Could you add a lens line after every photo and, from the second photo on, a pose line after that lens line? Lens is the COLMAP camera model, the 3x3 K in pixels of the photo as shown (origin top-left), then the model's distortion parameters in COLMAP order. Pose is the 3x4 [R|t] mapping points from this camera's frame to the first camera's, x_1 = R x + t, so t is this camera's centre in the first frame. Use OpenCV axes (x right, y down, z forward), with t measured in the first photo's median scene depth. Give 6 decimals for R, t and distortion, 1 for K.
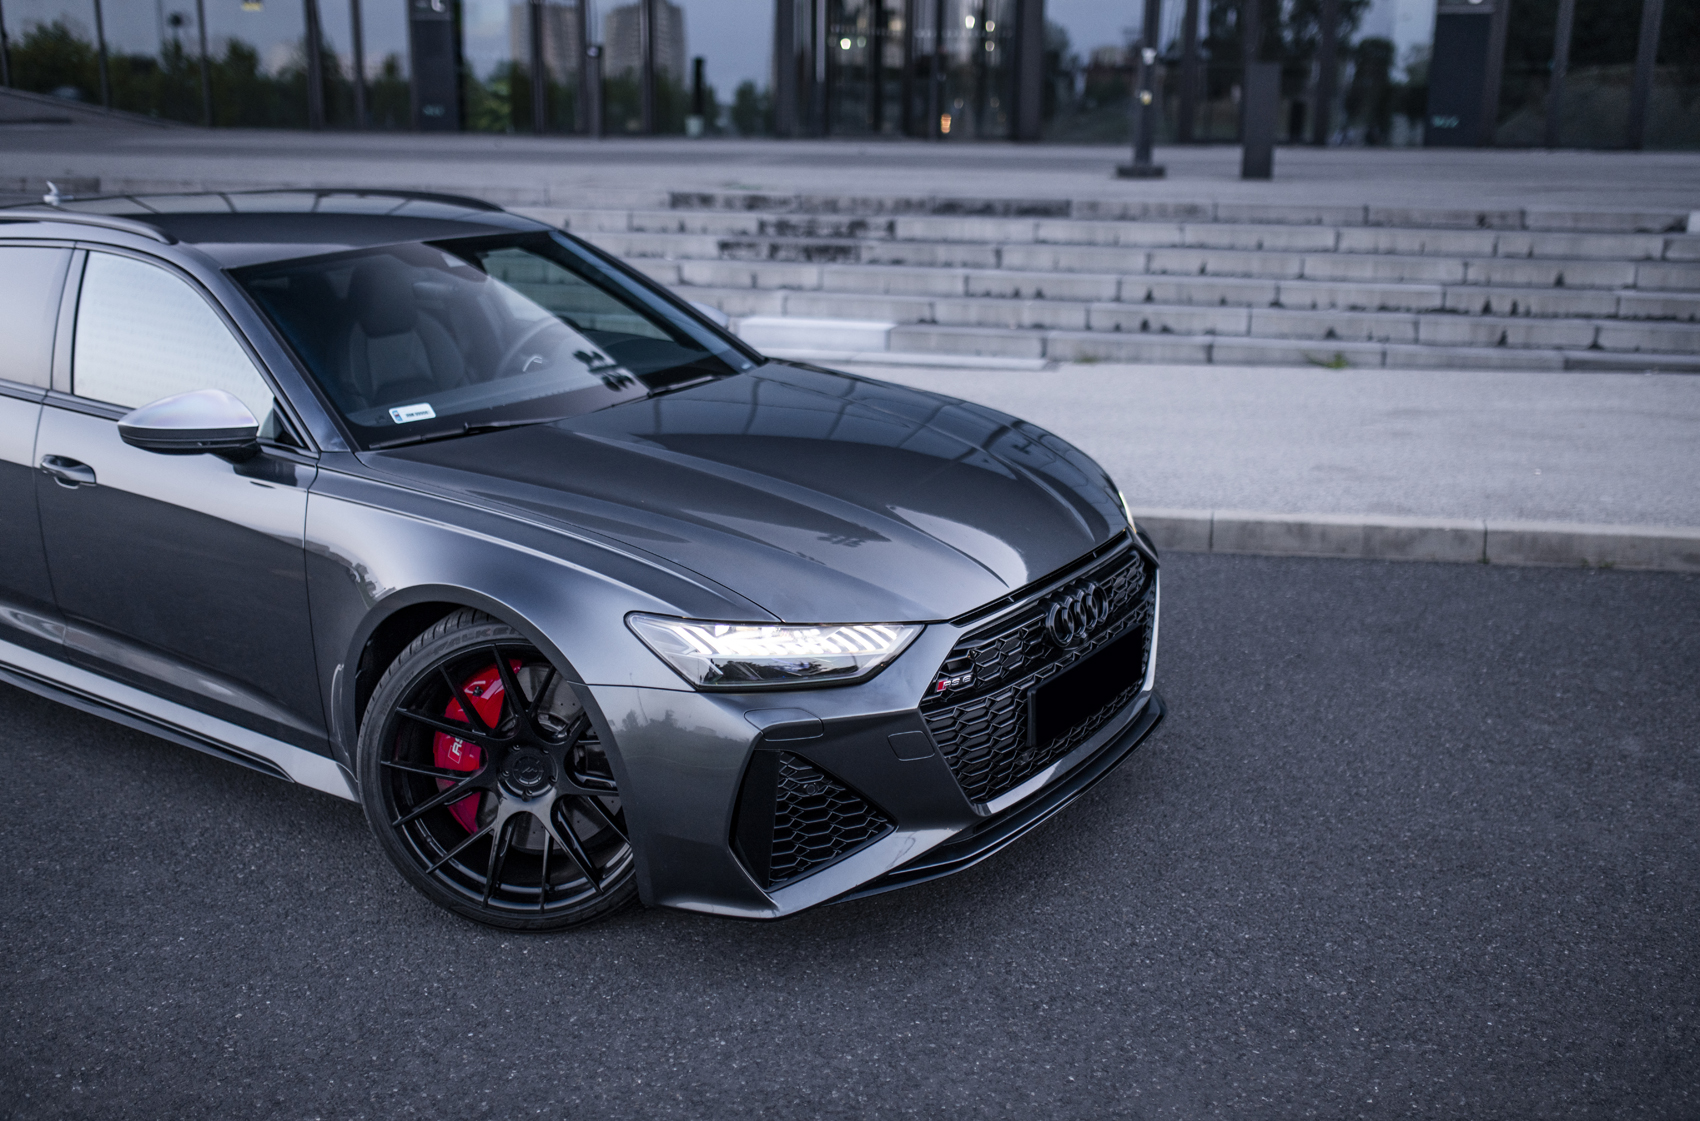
lens RADIAL K [[1618.2, 0, 850.0], [0, 1618.2, 560.5], [0, 0, 1]] dist [0.003176, 0.001001]
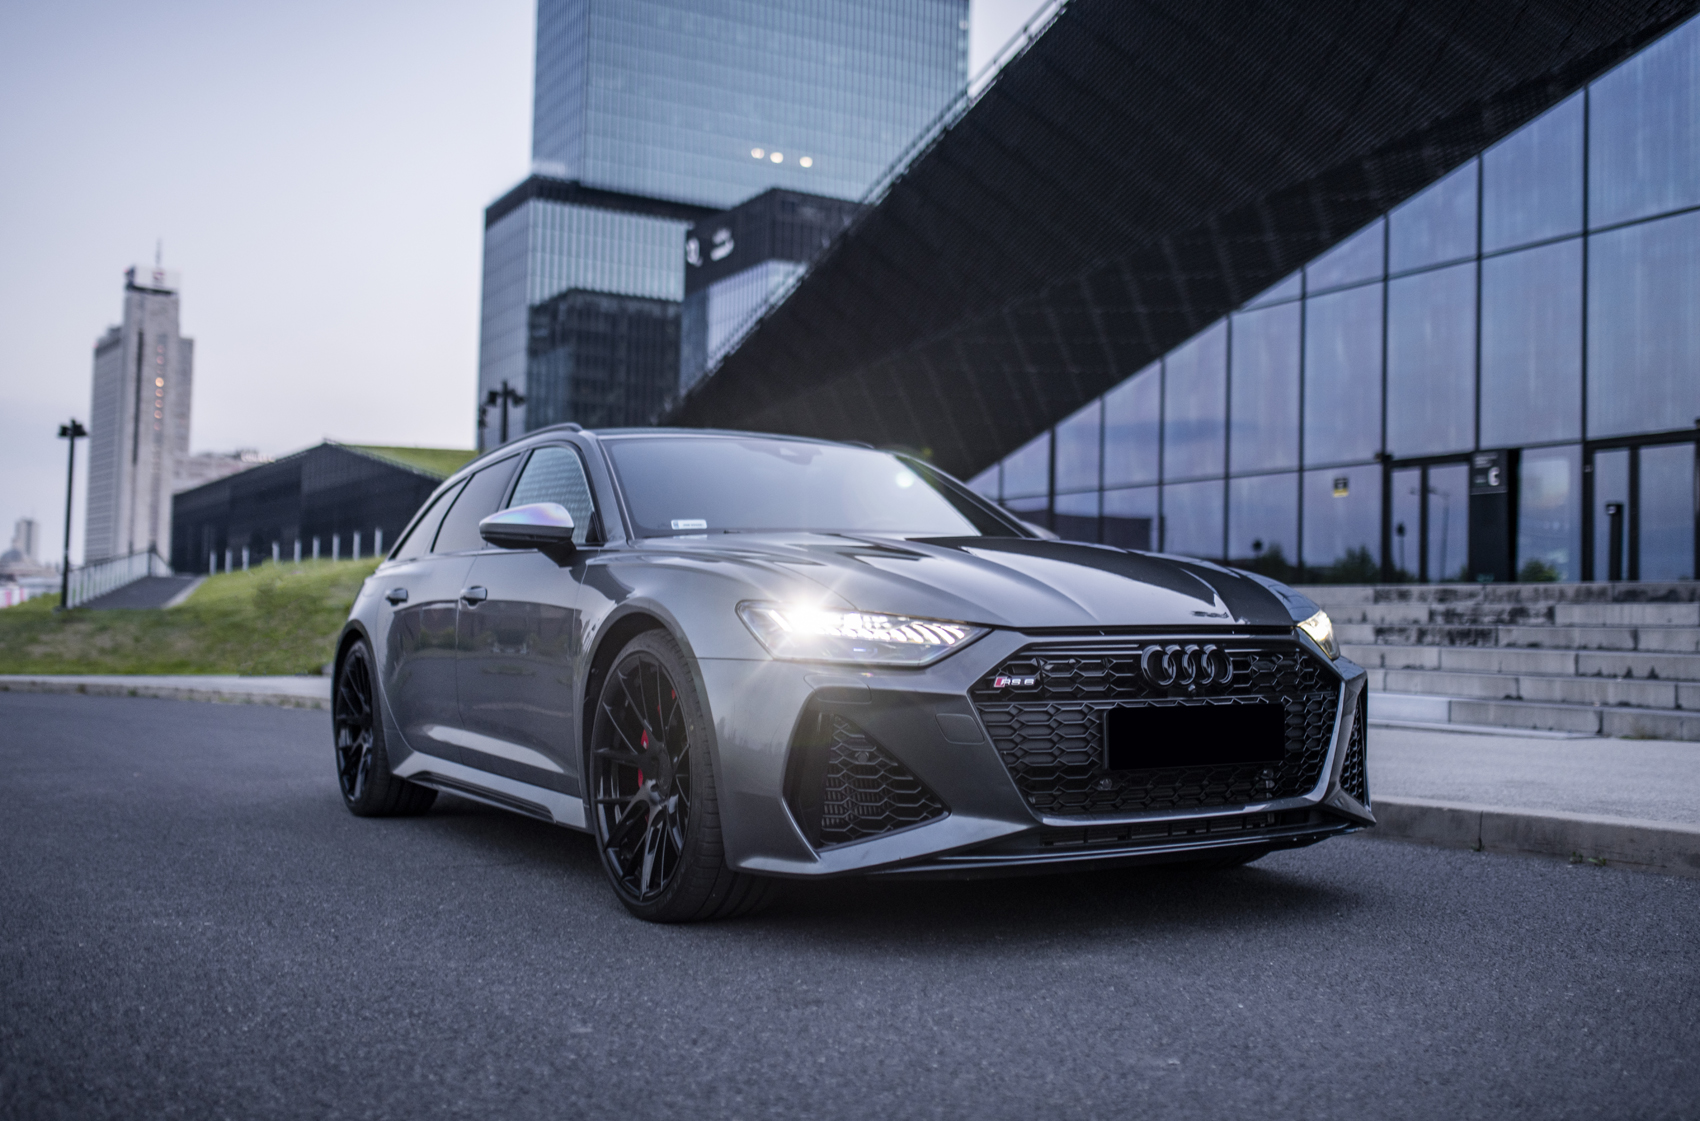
lens RADIAL K [[1618.2, 0, 850.0], [0, 1618.2, 560.5], [0, 0, 1]] dist [0.003176, 0.001001]
pose [[0.706679, -0.022804, -0.707166, 0.518142], [-0.201145, 0.951765, -0.231697, 0.079766], [0.678340, 0.305978, 0.668006, 0.125654]]
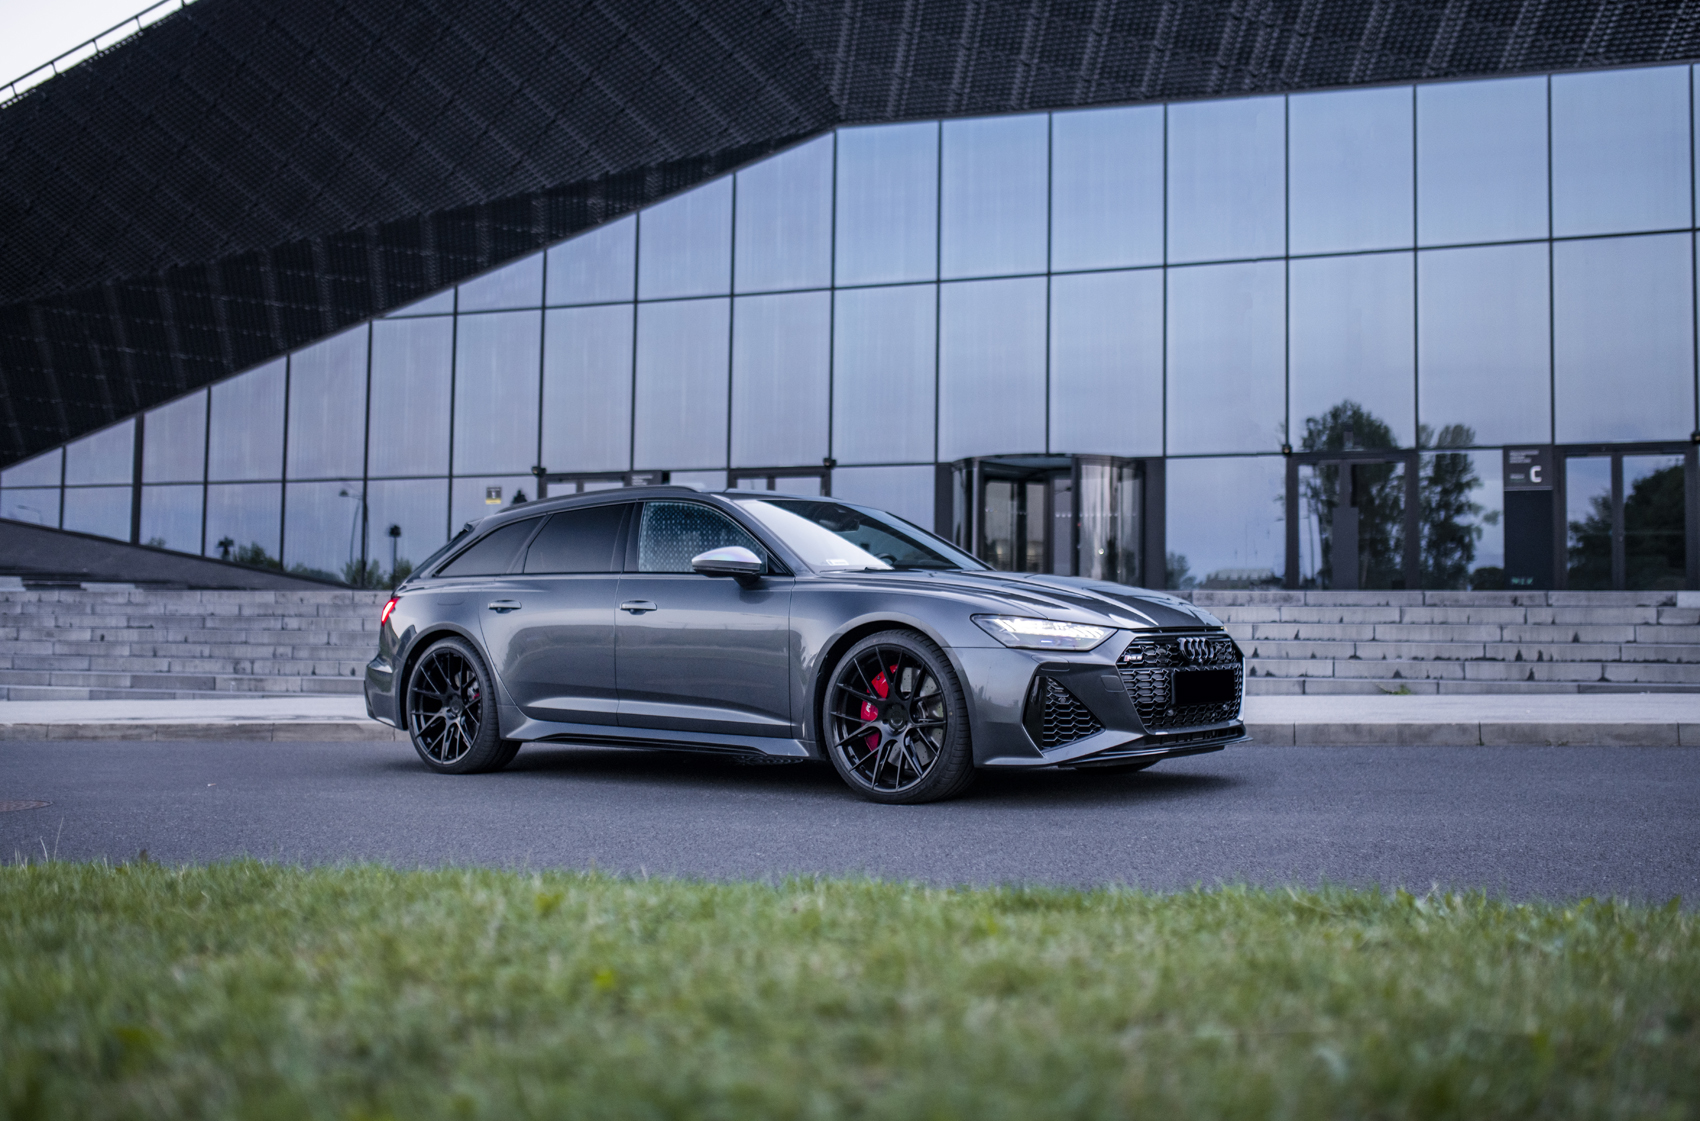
lens RADIAL K [[1598.6, 0, 878.9], [0, 1598.6, 558.1], [0, 0, 1]] dist [0.000457, 0.007247]
pose [[0.997947, -0.004365, -0.063889, -0.034234], [-0.015523, 0.951432, -0.307468, 0.162126], [0.062128, 0.307828, 0.949411, -0.258592]]
